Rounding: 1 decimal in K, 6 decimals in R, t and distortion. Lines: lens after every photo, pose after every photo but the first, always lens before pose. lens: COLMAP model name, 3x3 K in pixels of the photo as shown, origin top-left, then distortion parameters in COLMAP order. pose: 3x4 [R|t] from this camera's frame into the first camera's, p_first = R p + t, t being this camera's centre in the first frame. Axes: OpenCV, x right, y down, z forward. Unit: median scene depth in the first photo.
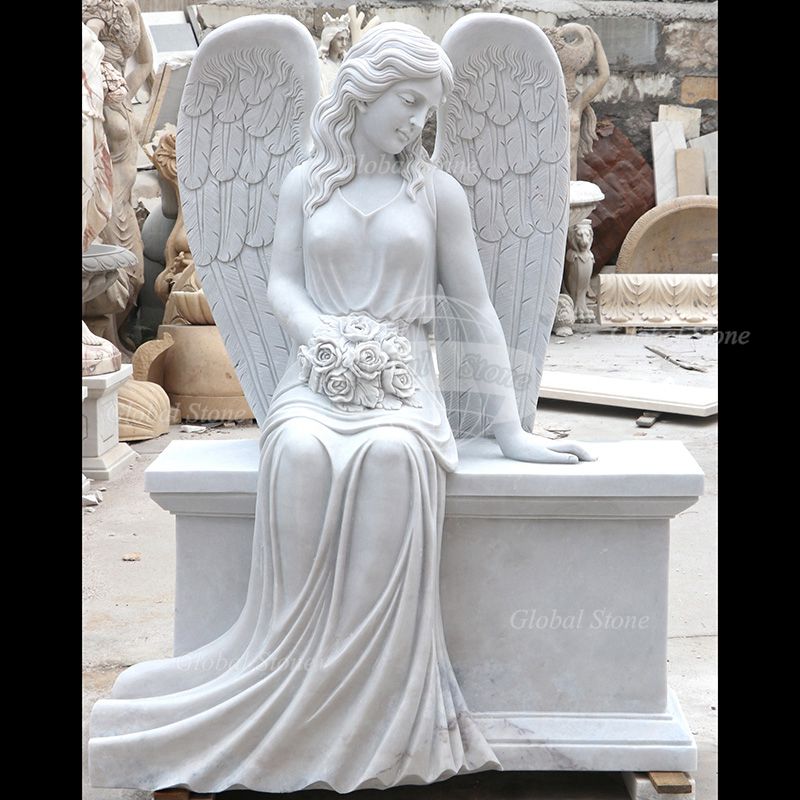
lens RADIAL K [[1884.9, 0, 451.4], [0, 1884.9, 371.0], [0, 0, 1]] dist [0.079926, 0.300656]
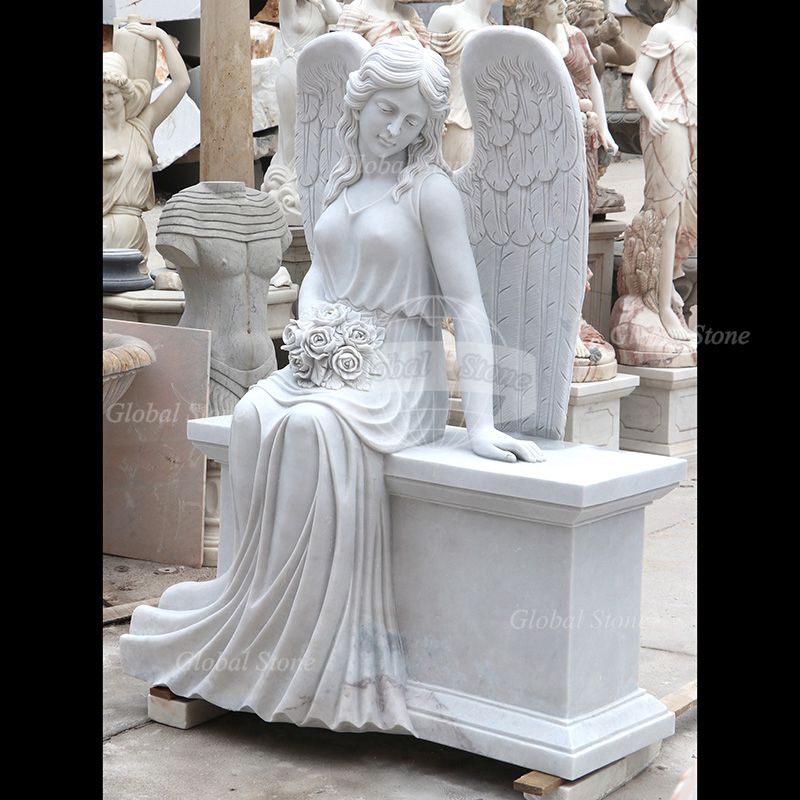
lens RADIAL K [[1848.9, 0, 400.0], [0, 1848.9, 400.0], [0, 0, 1]] dist [0.078300, 0.445207]
pose [[0.781801, 0.102795, -0.614996, 0.647191], [-0.094272, 0.994465, 0.046382, -0.026452], [0.616360, 0.021715, 0.787165, 0.166209]]
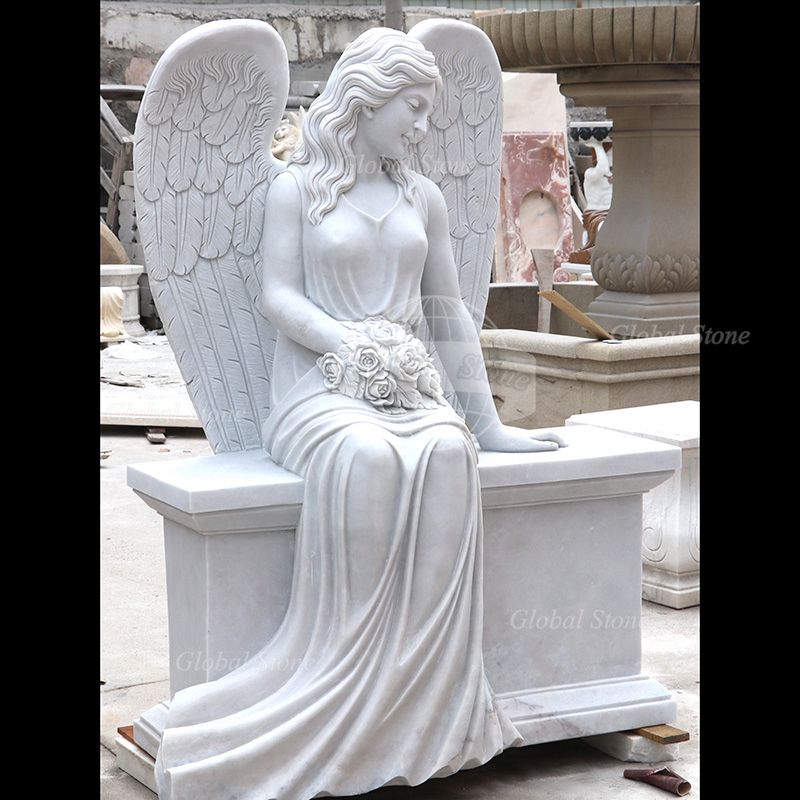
lens RADIAL K [[2003.6, 0, 399.6], [0, 2003.6, 450.1], [0, 0, 1]] dist [0.080048, 0.291445]
pose [[0.908881, -0.080140, 0.409282, -0.479615], [0.068968, 0.996734, 0.042012, -0.004157], [-0.411312, -0.009957, 0.911440, 0.014643]]
